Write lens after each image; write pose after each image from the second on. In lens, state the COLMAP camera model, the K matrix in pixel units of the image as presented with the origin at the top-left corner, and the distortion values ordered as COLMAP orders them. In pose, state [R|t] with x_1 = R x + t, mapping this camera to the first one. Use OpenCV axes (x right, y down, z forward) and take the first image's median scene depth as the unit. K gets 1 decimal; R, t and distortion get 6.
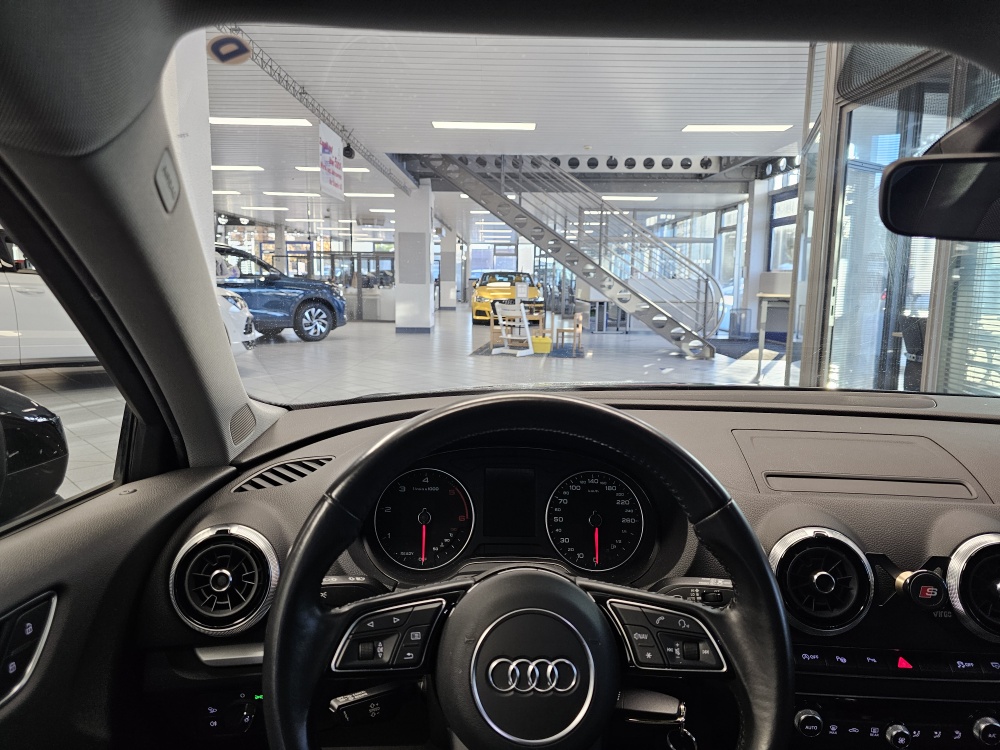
lens RADIAL K [[689.4, 0, 495.5], [0, 689.4, 361.9], [0, 0, 1]] dist [0.054433, -0.054721]
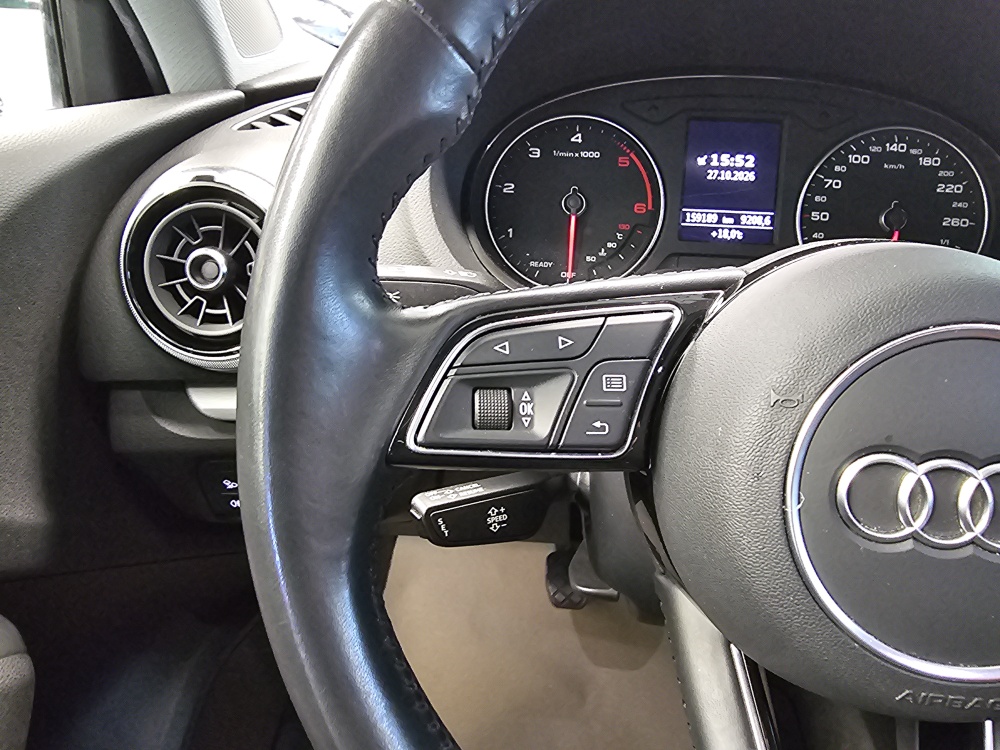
lens RADIAL K [[703.4, 0, 483.4], [0, 703.4, 371.8], [0, 0, 1]] dist [0.008258, -0.012490]
pose [[0.989089, 0.058560, -0.135179, -0.105808], [-0.013129, 0.948986, 0.315044, 0.206784], [0.146732, -0.309832, 0.939401, 0.483279]]
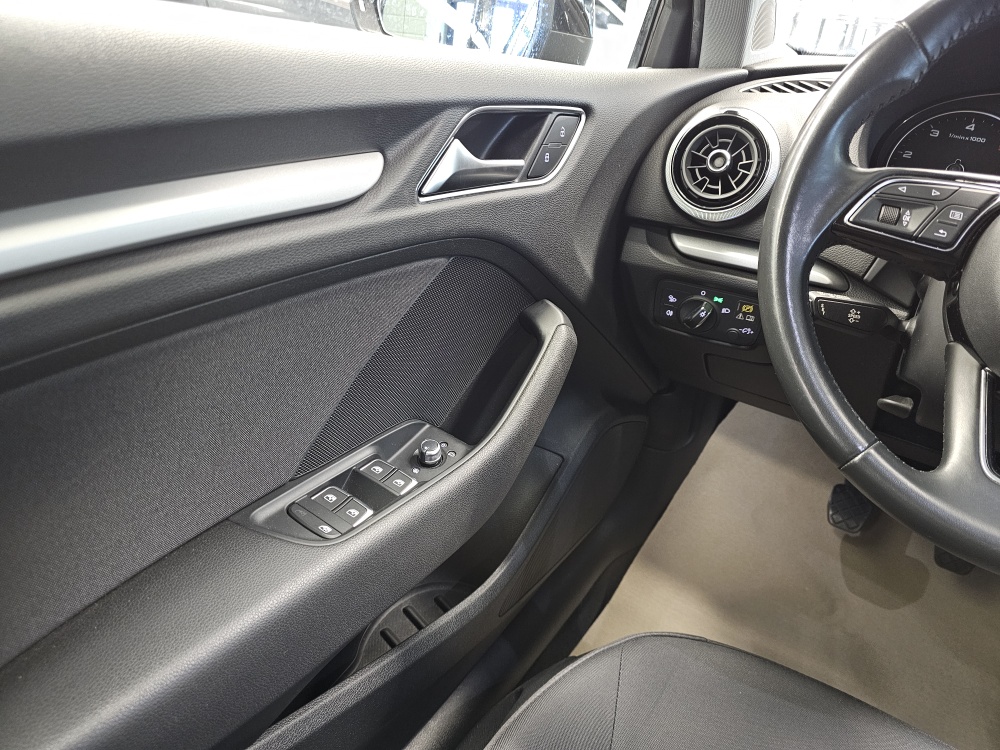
lens RADIAL K [[689.4, 0, 498.3], [0, 689.4, 375.1], [0, 0, 1]] dist [0.054433, -0.054721]
pose [[0.812468, 0.314900, -0.490646, -0.070404], [-0.148735, 0.925688, 0.347820, 0.284252], [0.563714, -0.209617, 0.798929, -0.010285]]
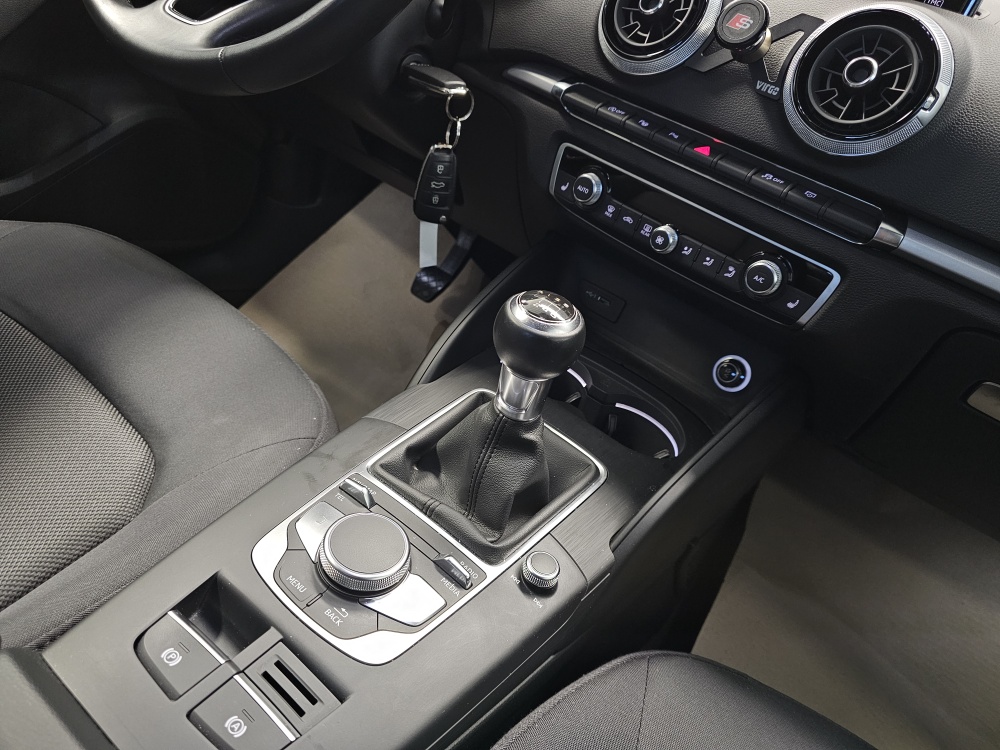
lens RADIAL K [[689.4, 0, 497.8], [0, 689.4, 368.8], [0, 0, 1]] dist [0.054433, -0.054721]
pose [[0.771219, 0.494413, -0.400970, 0.849875], [-0.349349, 0.855287, 0.382673, 0.425313], [0.532143, -0.155047, 0.832337, 0.171893]]
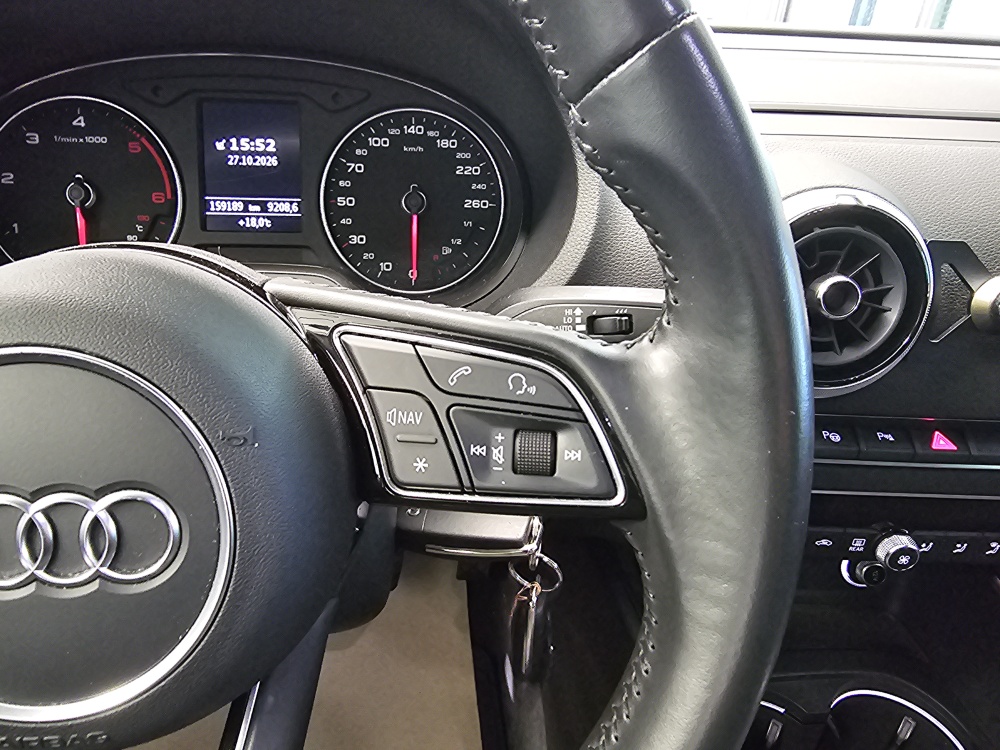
lens RADIAL K [[702.4, 0, 450.6], [0, 702.4, 387.7], [0, 0, 1]] dist [0.005357, -0.007118]
pose [[0.998607, -0.009800, 0.051843, 0.170025], [-0.009910, 0.930272, 0.366737, 0.193241], [-0.051823, -0.366740, 0.928879, 0.523263]]
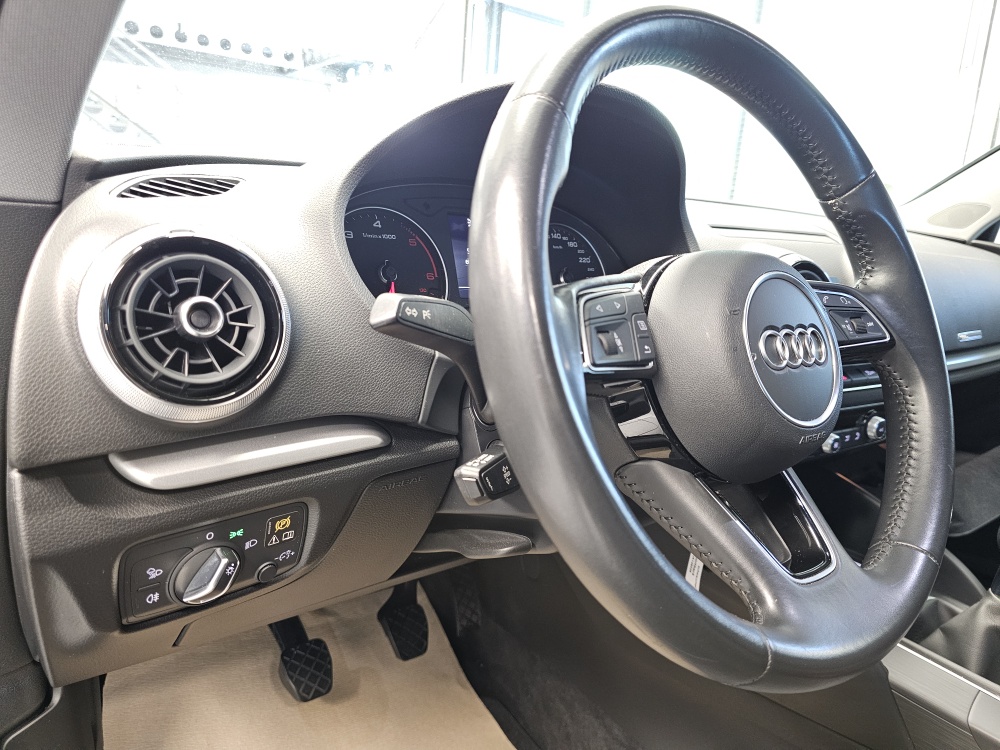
lens RADIAL K [[689.4, 0, 509.1], [0, 689.4, 368.2], [0, 0, 1]] dist [0.054433, -0.054721]
pose [[0.815500, -0.081485, 0.572992, -0.486347], [0.009883, 0.991855, 0.126985, 0.273922], [-0.578672, -0.097894, 0.809664, 0.409790]]
